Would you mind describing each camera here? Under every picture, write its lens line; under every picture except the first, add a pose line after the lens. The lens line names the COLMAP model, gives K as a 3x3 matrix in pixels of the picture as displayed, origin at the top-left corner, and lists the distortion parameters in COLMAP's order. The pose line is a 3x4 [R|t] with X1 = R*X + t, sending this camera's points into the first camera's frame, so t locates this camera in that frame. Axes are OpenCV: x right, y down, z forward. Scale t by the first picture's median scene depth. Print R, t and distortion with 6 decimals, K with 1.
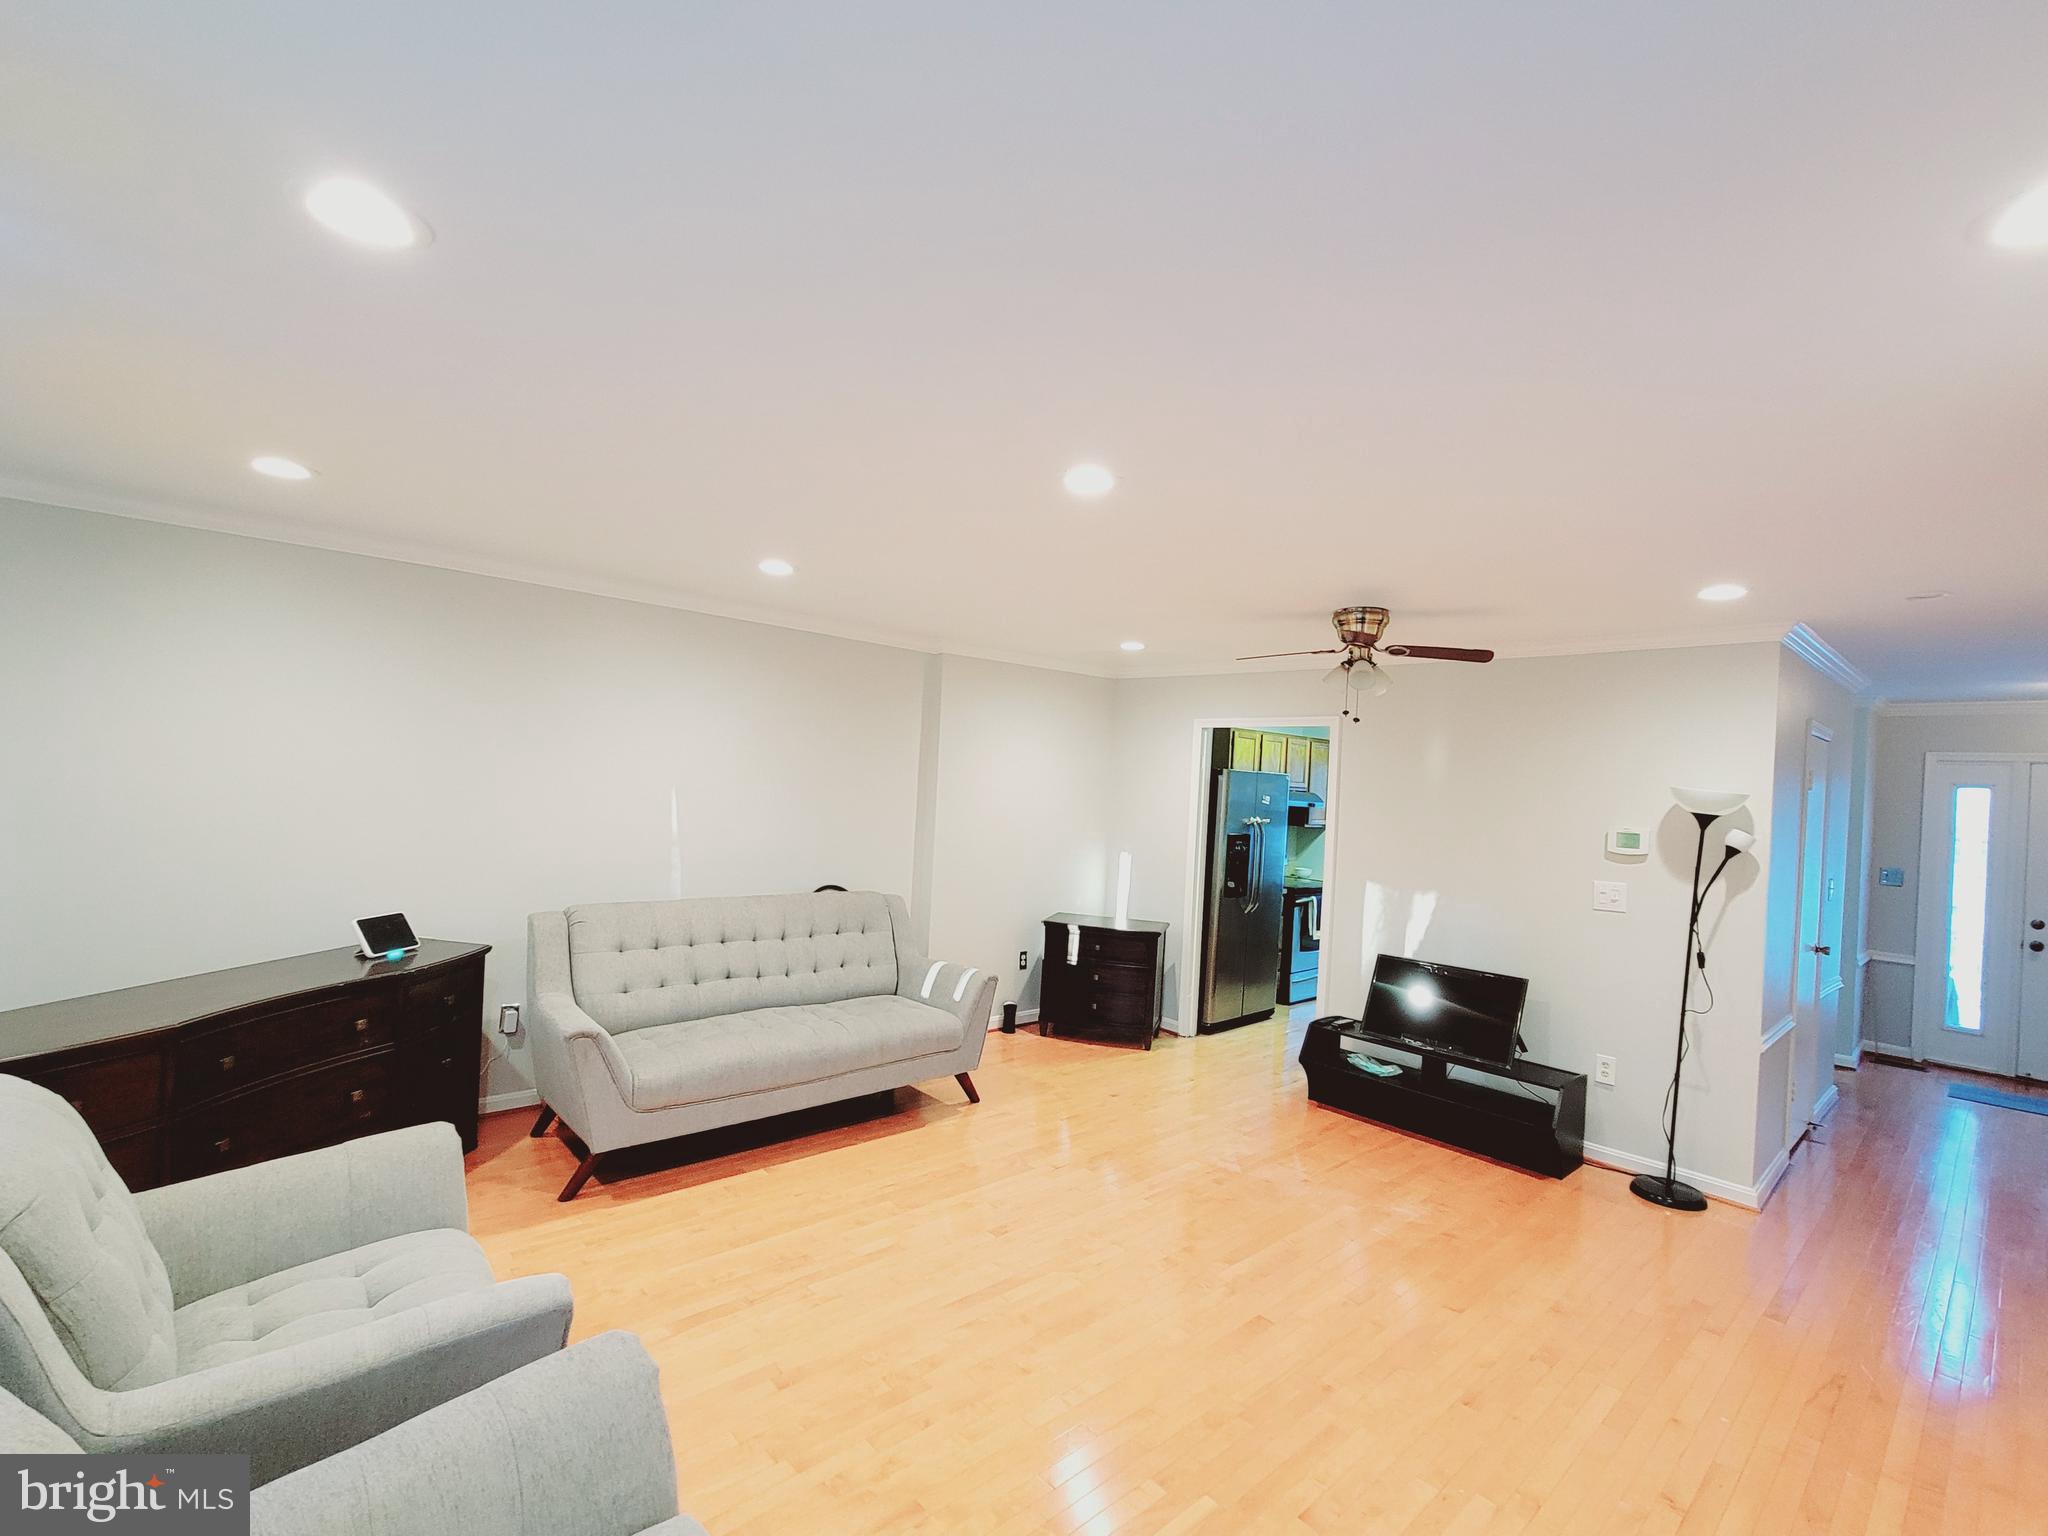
lens RADIAL K [[930.2, 0, 1024.0], [0, 930.2, 768.0], [0, 0, 1]] dist [-0.000389, 0.000479]
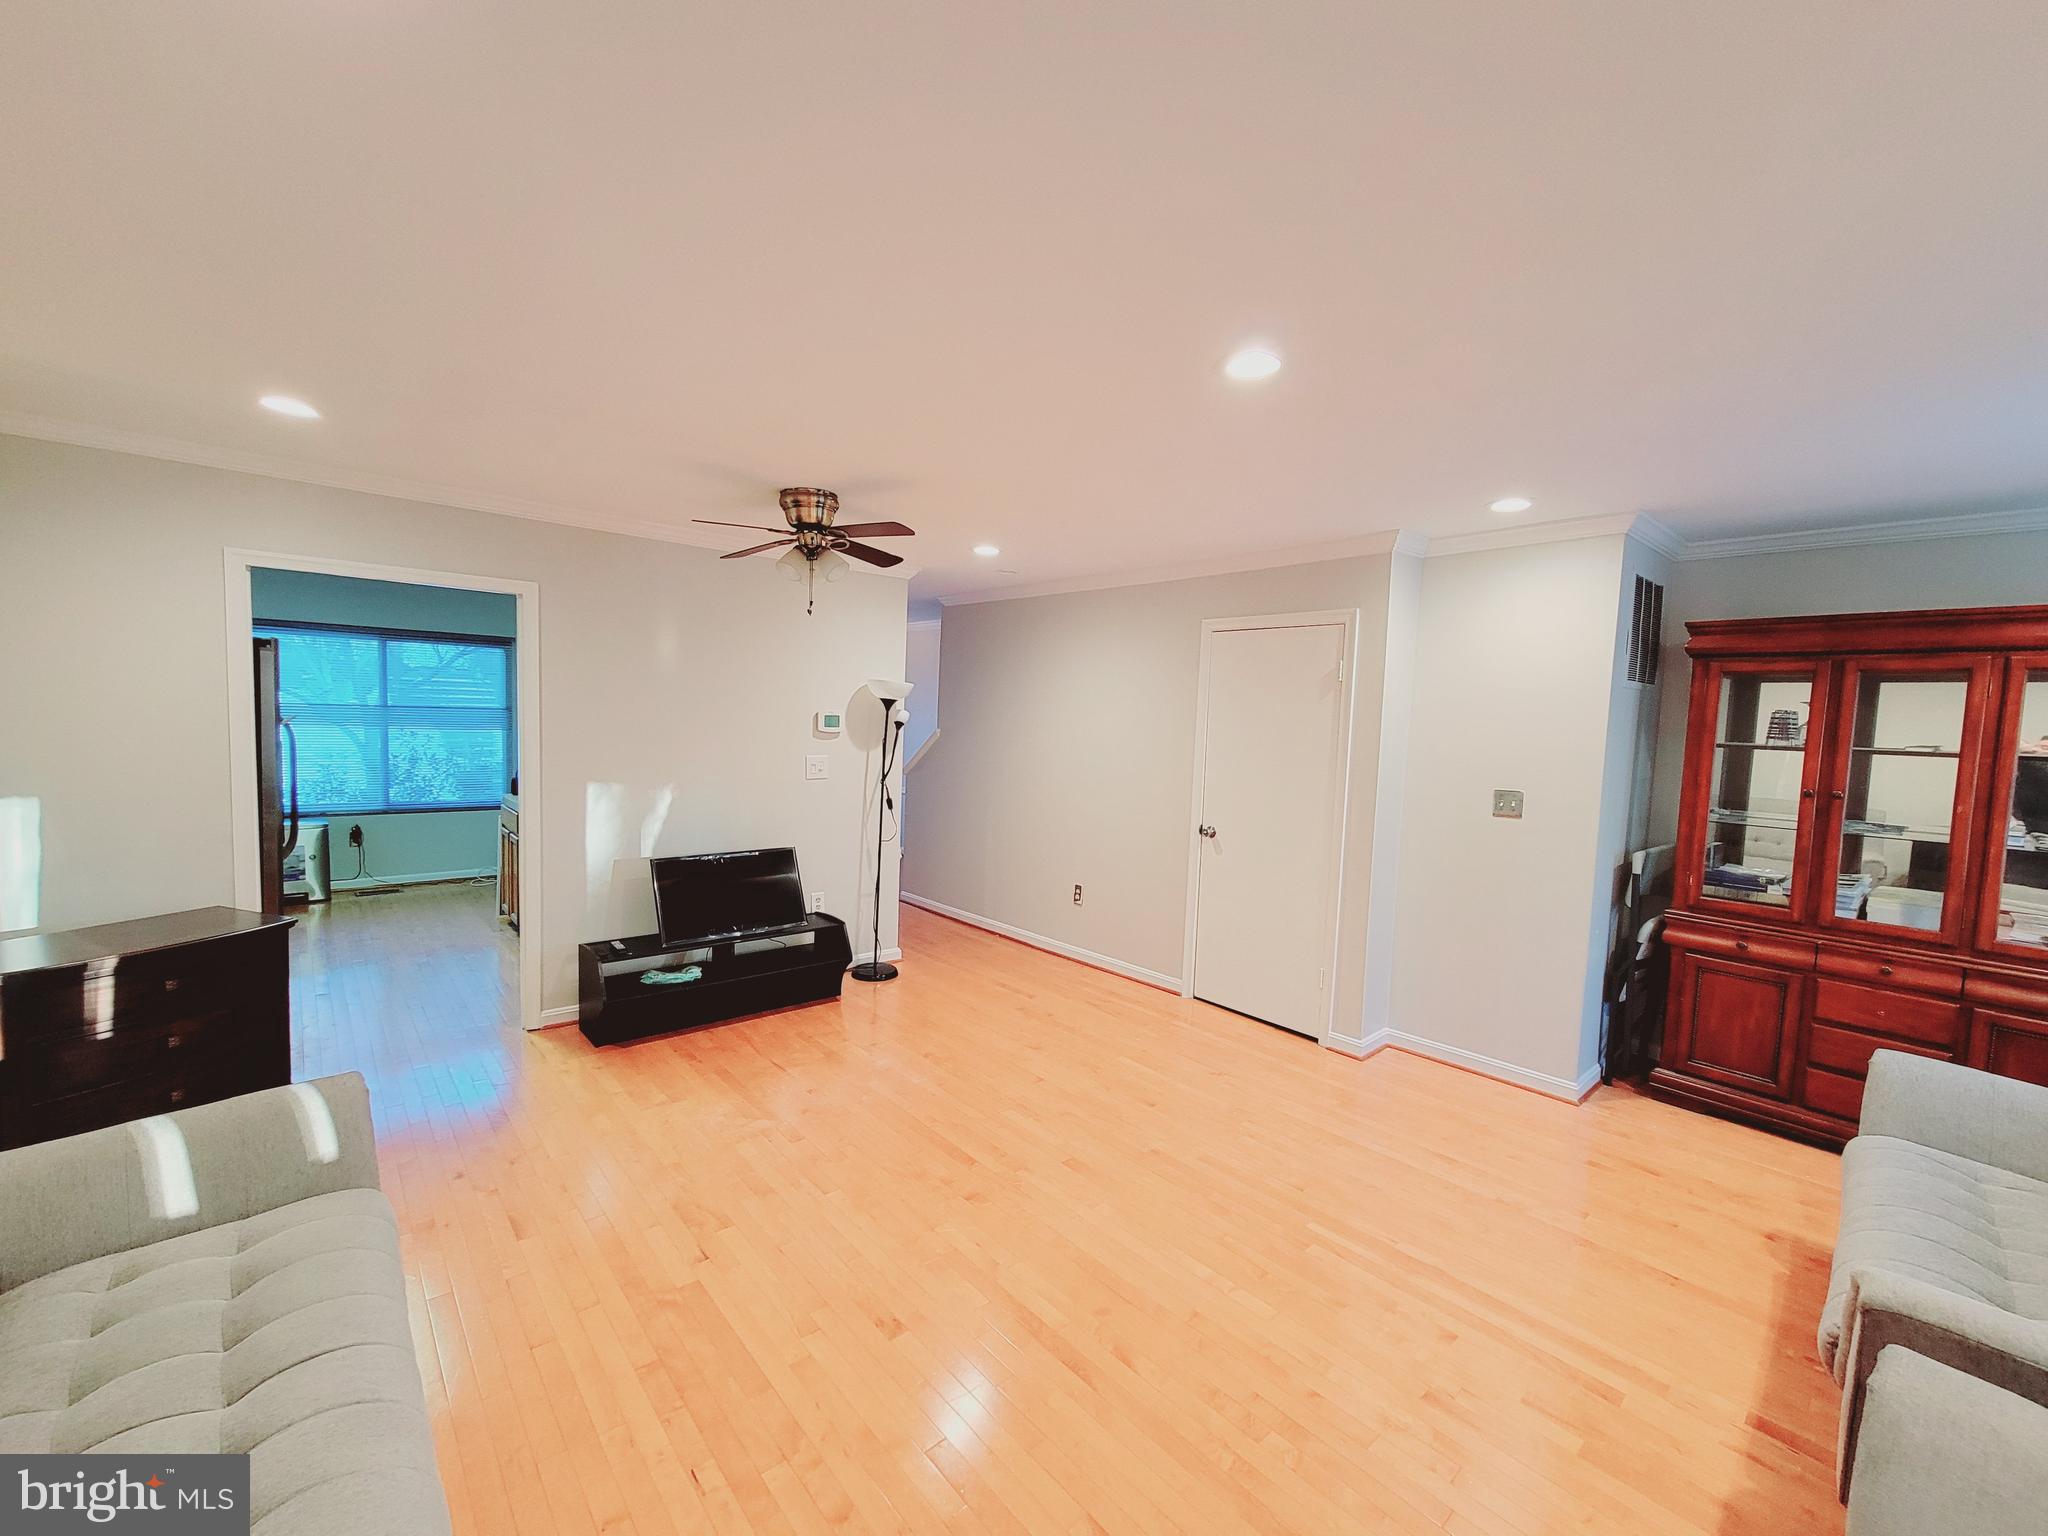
lens RADIAL K [[834.0, 0, 1028.0], [0, 834.0, 771.7], [0, 0, 1]] dist [-0.000391, -0.000049]
pose [[0.016061, -0.113682, 0.993387, -0.513952], [-0.051365, 0.992110, 0.114367, 0.004078], [-0.998551, -0.052862, 0.010095, 0.779214]]
